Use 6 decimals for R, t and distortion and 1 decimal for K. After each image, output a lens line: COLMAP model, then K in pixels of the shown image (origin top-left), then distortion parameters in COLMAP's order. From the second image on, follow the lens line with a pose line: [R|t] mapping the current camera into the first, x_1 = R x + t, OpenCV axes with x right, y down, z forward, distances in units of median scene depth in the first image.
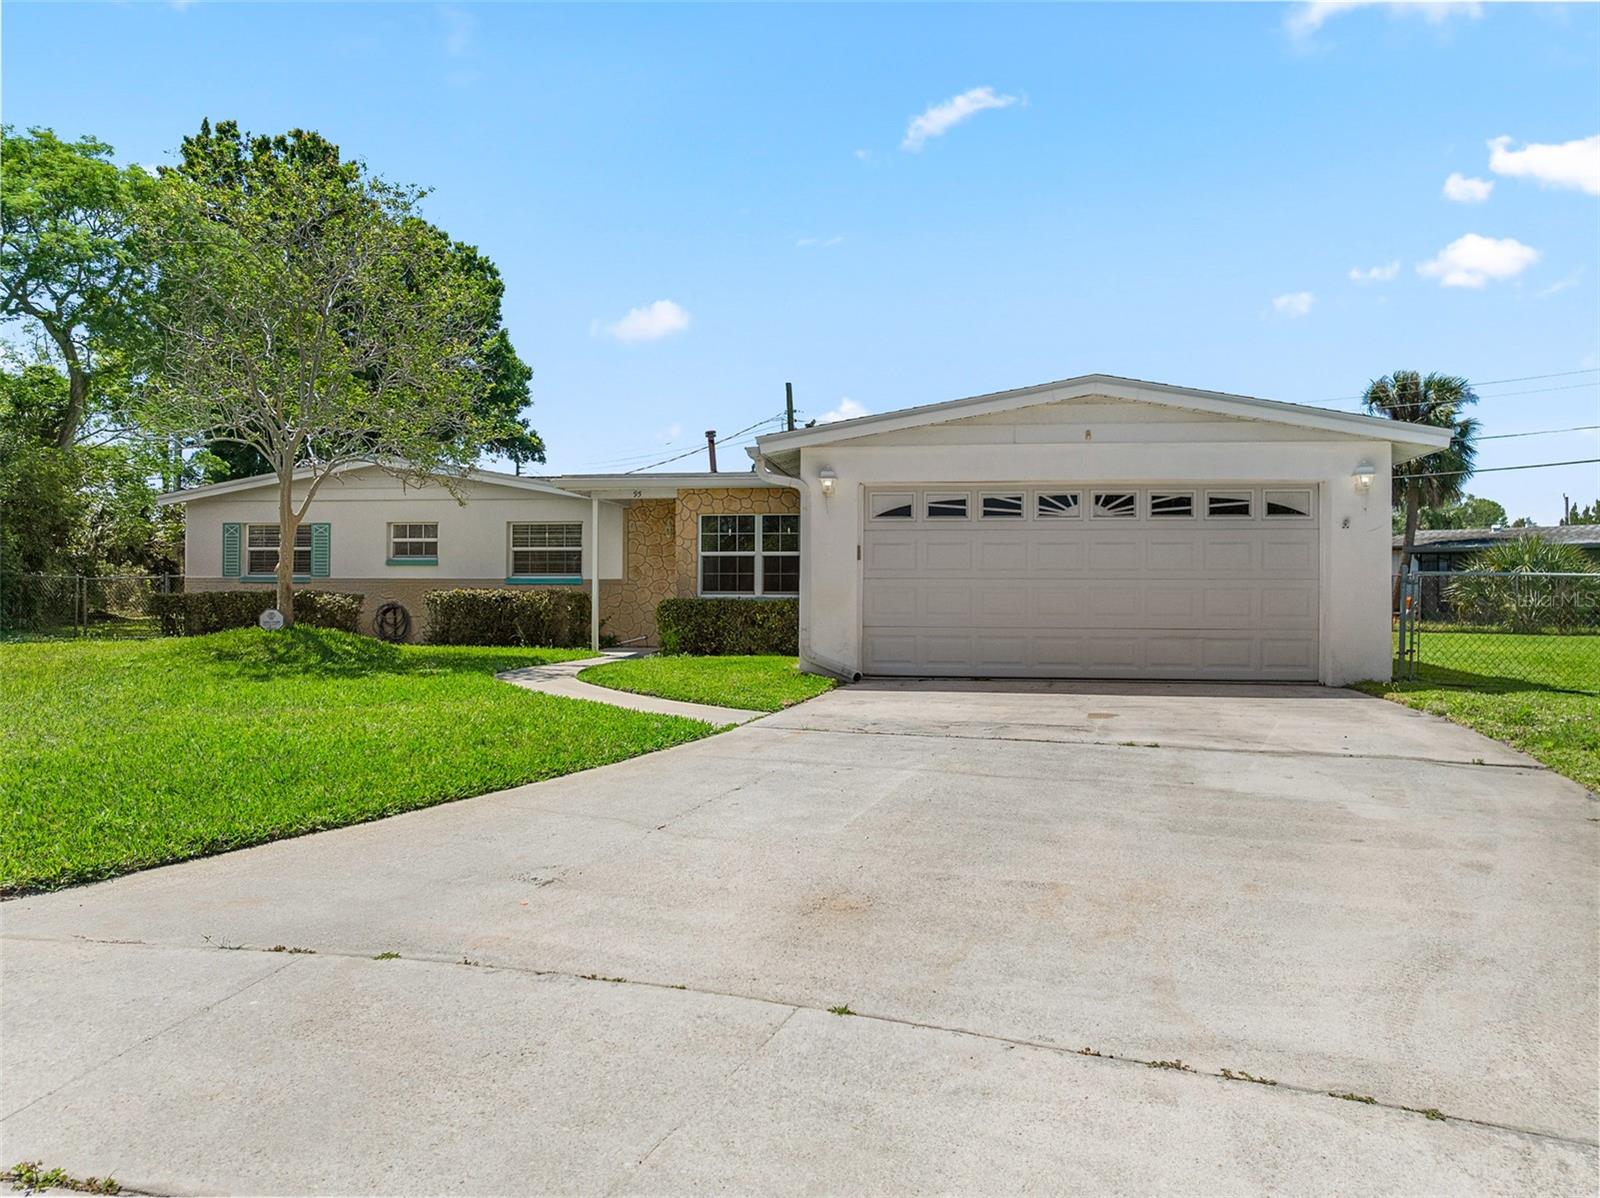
lens RADIAL K [[1126.0, 0, 811.5], [0, 1126.0, 587.3], [0, 0, 1]] dist [-0.050655, 0.015257]
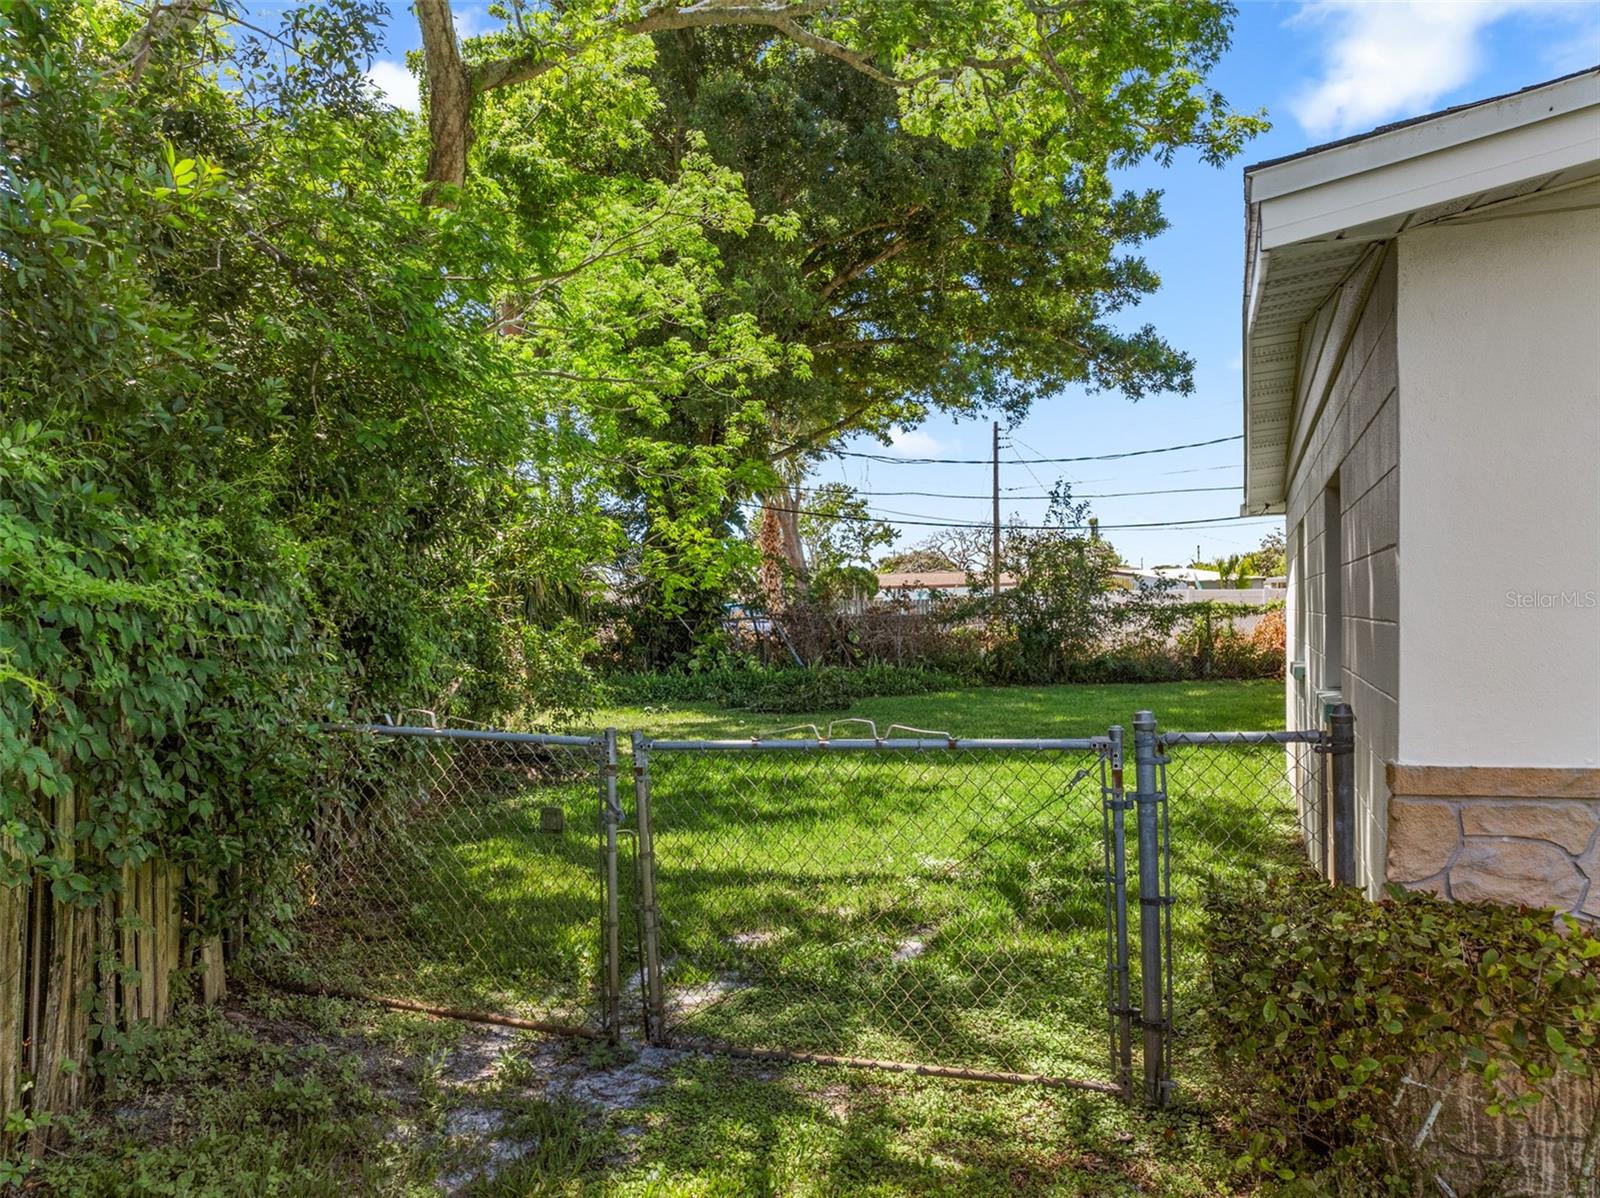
lens RADIAL K [[1126.0, 0, 798.6], [0, 1126.0, 600.5], [0, 0, 1]] dist [-0.050655, 0.015257]
pose [[0.972222, -0.036728, -0.231160, -0.747722], [0.035743, 0.999325, -0.008449, -0.038381], [0.231315, -0.000048, 0.972879, 1.062804]]
